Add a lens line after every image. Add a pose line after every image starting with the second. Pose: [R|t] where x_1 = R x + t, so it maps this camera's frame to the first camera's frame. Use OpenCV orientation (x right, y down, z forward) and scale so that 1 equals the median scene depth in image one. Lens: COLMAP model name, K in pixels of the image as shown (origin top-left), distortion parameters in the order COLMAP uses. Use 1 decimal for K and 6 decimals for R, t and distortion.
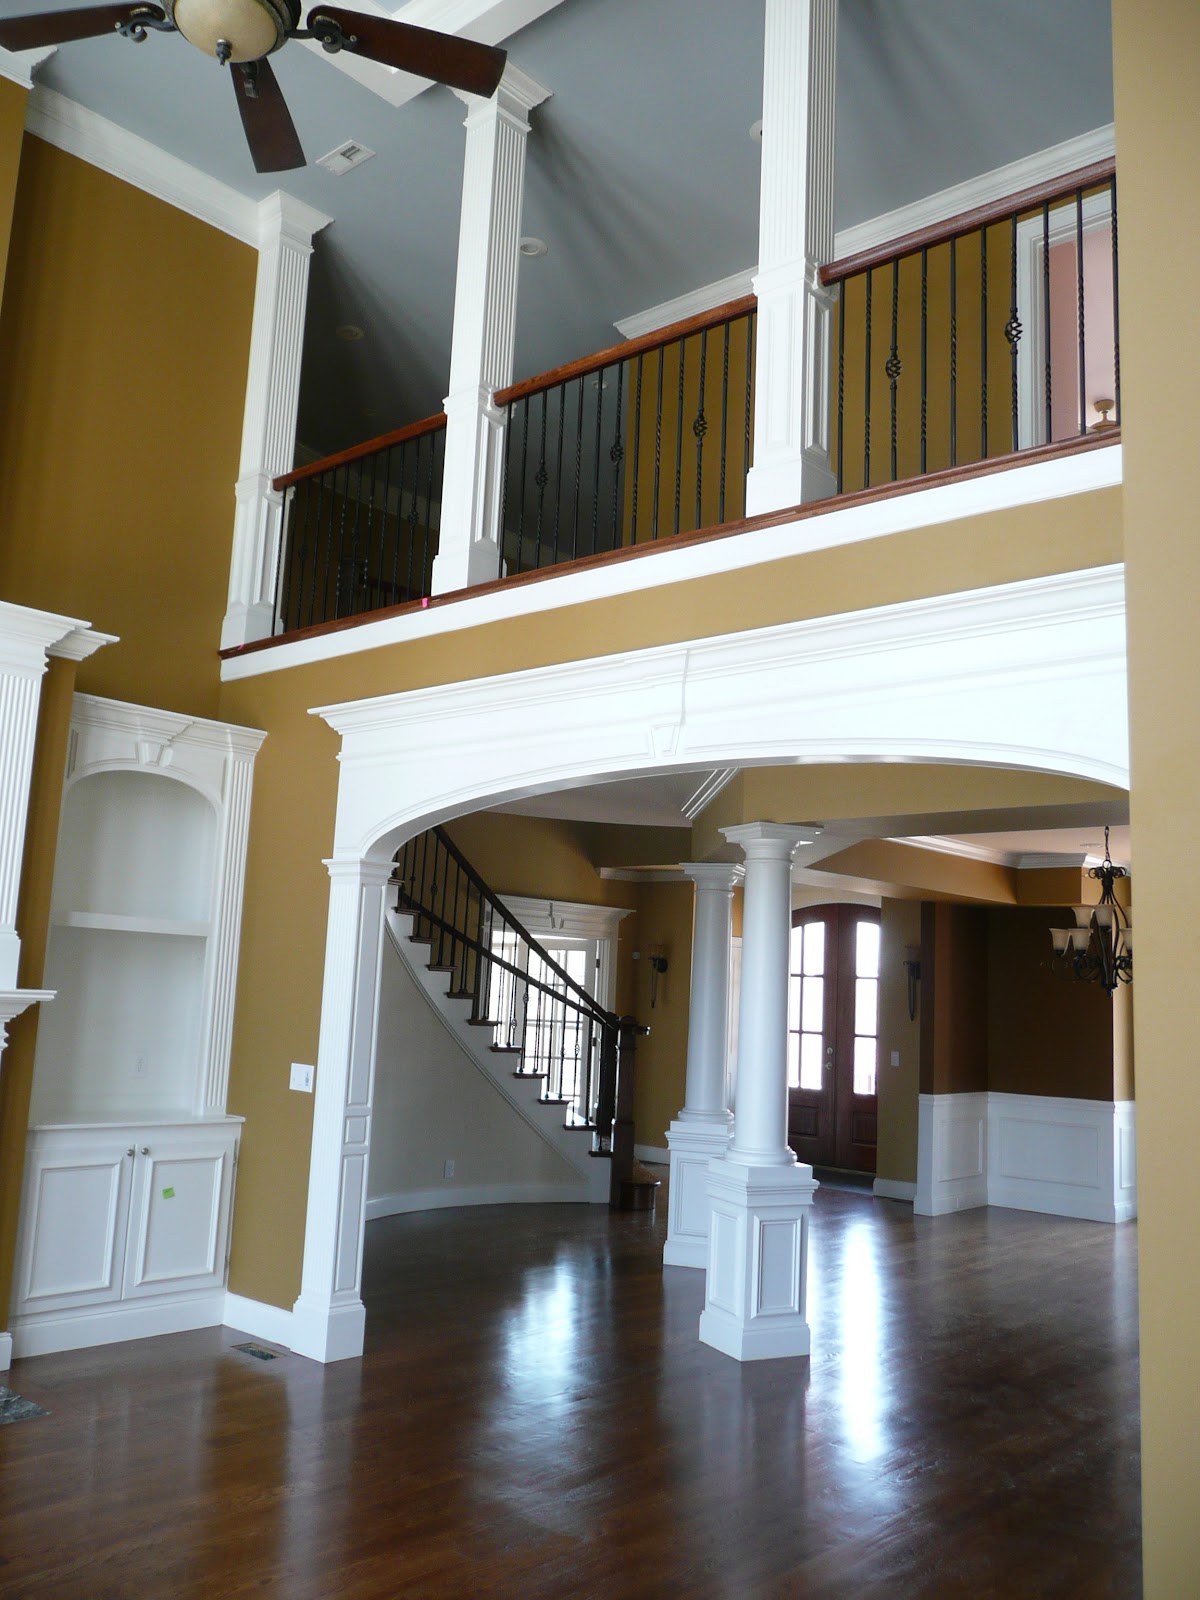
lens RADIAL K [[1359.6, 0, 629.0], [0, 1359.6, 788.1], [0, 0, 1]] dist [-0.048684, 0.044316]
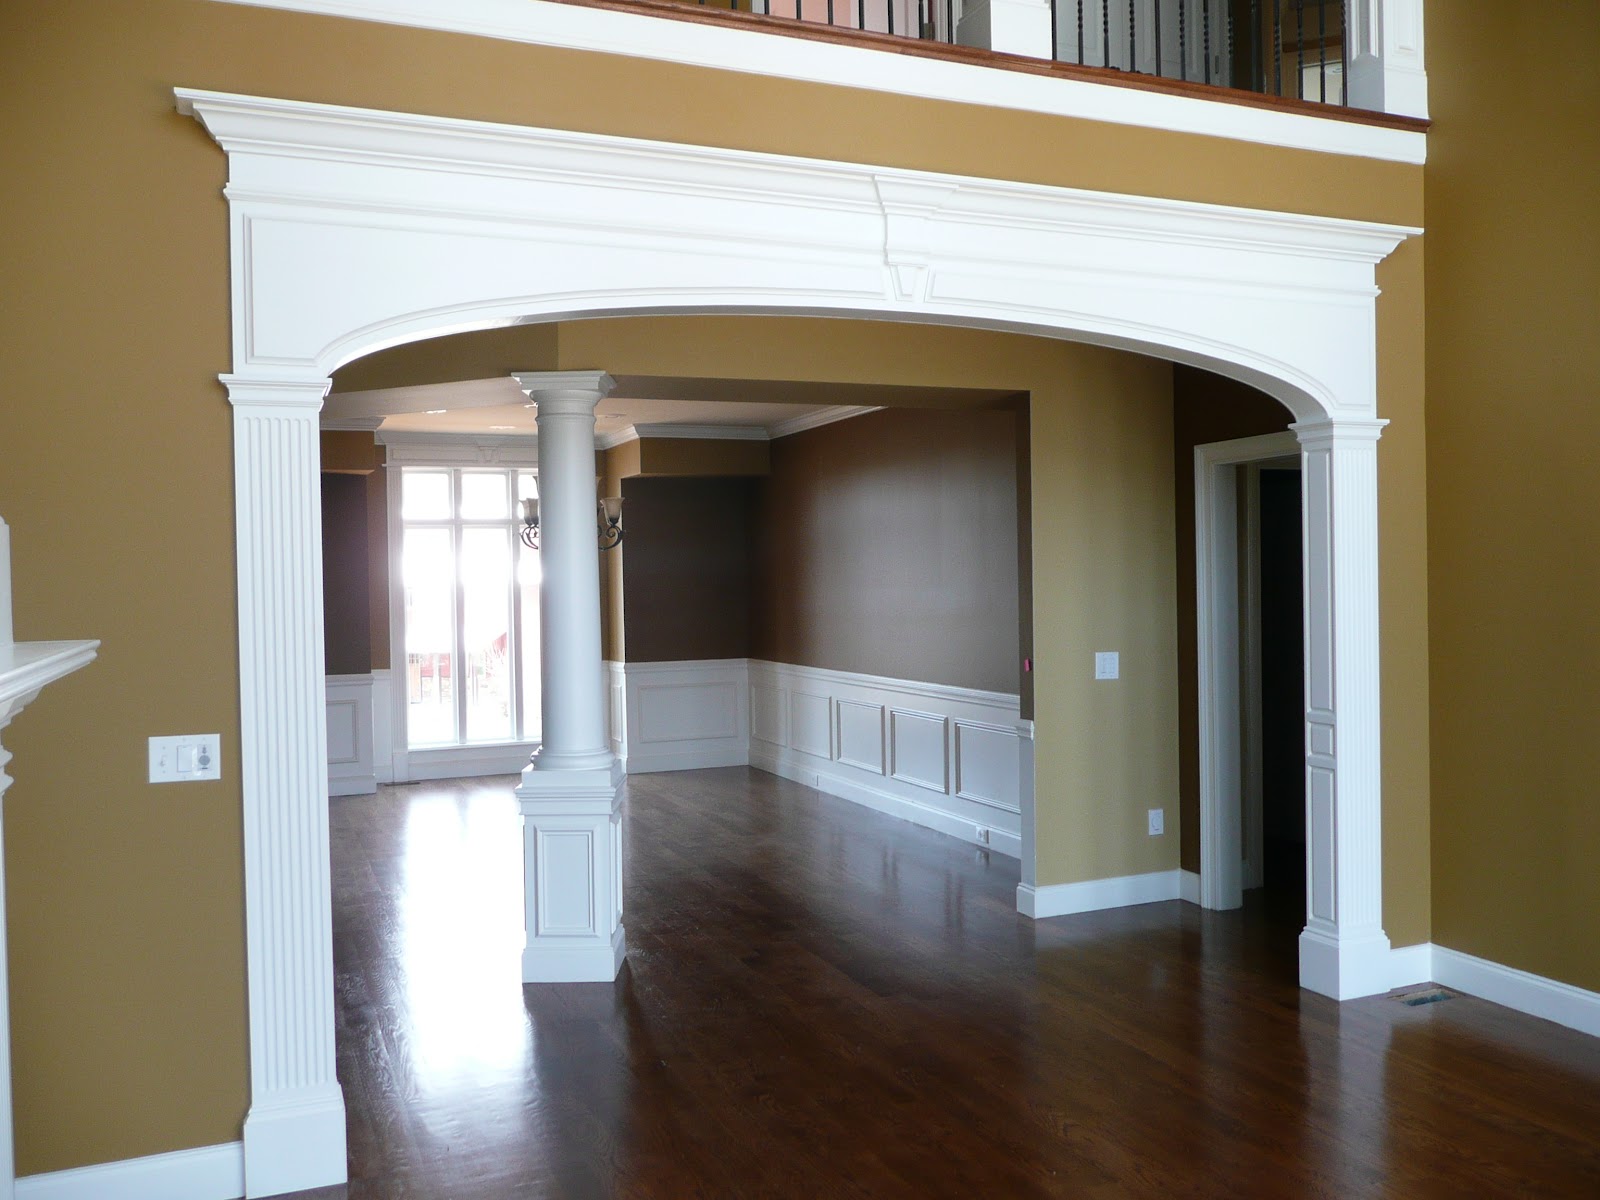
lens RADIAL K [[1317.6, 0, 806.6], [0, 1317.6, 592.6], [0, 0, 1]] dist [-0.025975, 0.045430]
pose [[0.440563, -0.060112, 0.895707, -0.610324], [-0.096231, 0.988844, 0.113695, 0.056837], [-0.892549, -0.136285, 0.429863, 0.534175]]
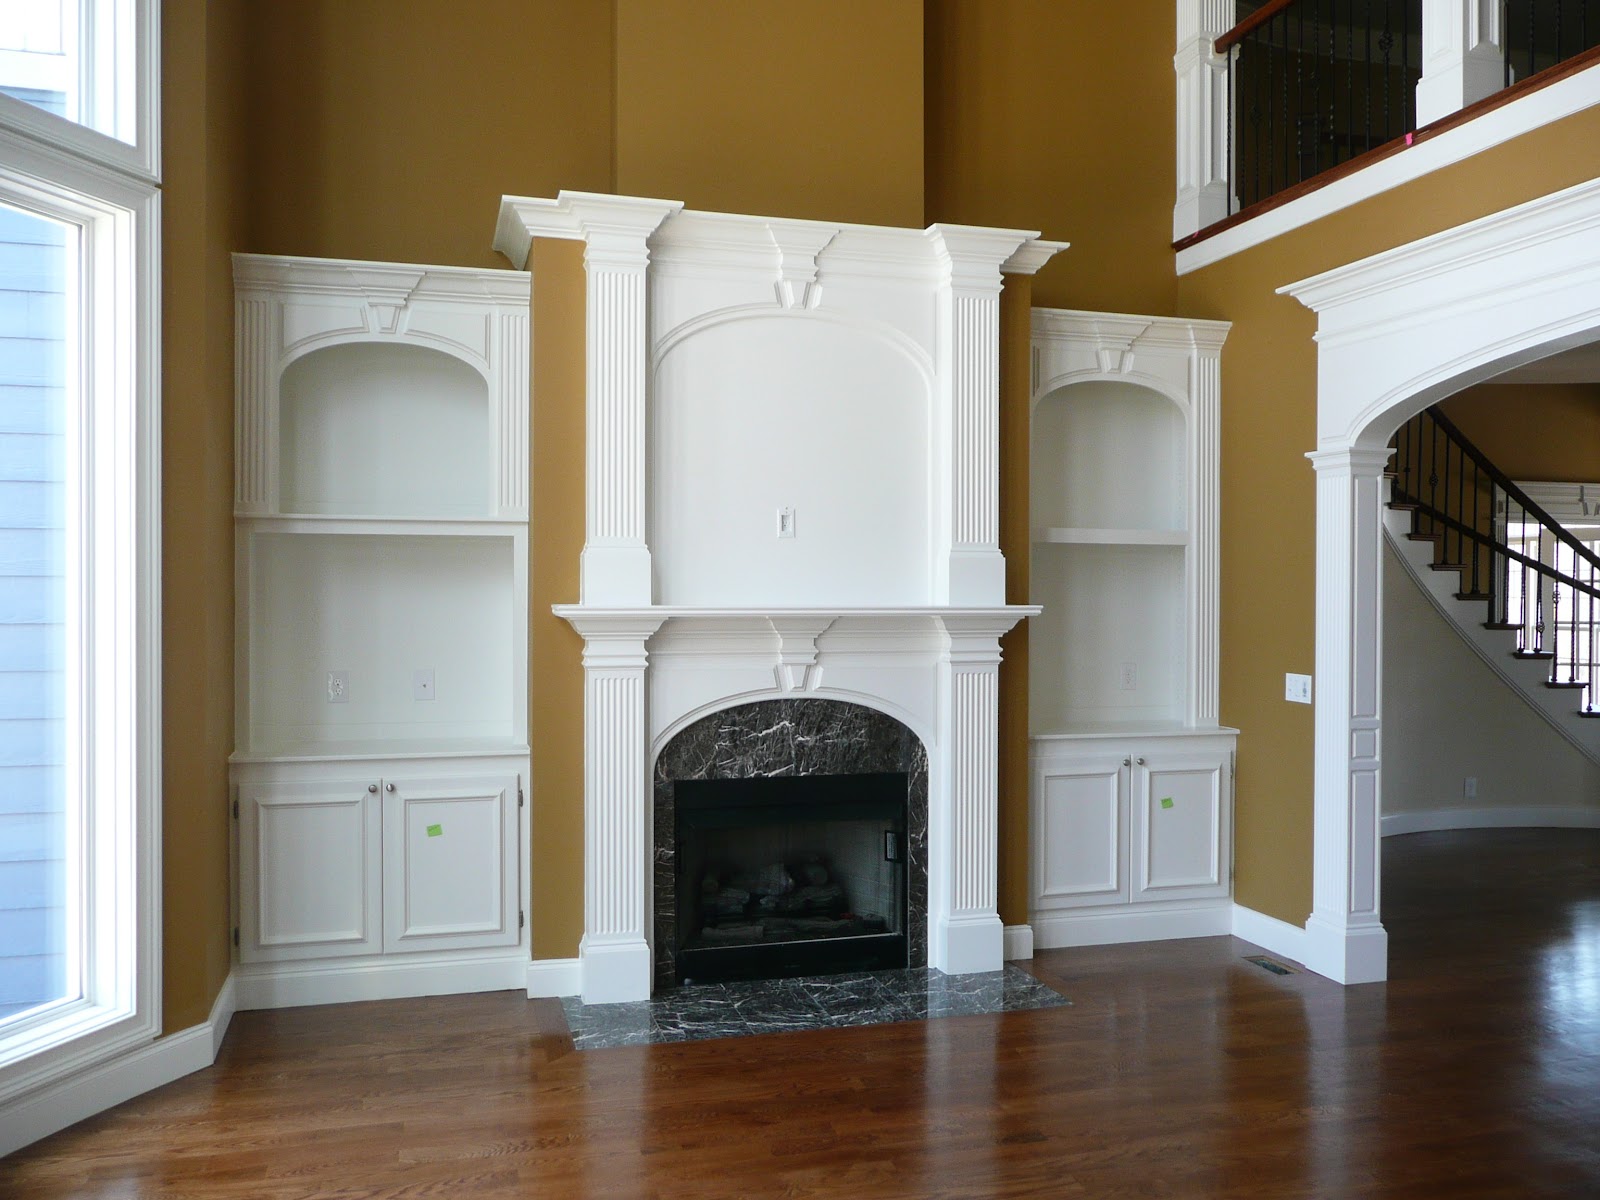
lens RADIAL K [[1347.8, 0, 798.1], [0, 1347.8, 601.2], [0, 0, 1]] dist [-0.011304, 0.011260]
pose [[0.836605, -0.036023, -0.546621, -0.020175], [0.114979, 0.987156, 0.110920, 0.011451], [0.535605, -0.155646, 0.830001, 0.051037]]
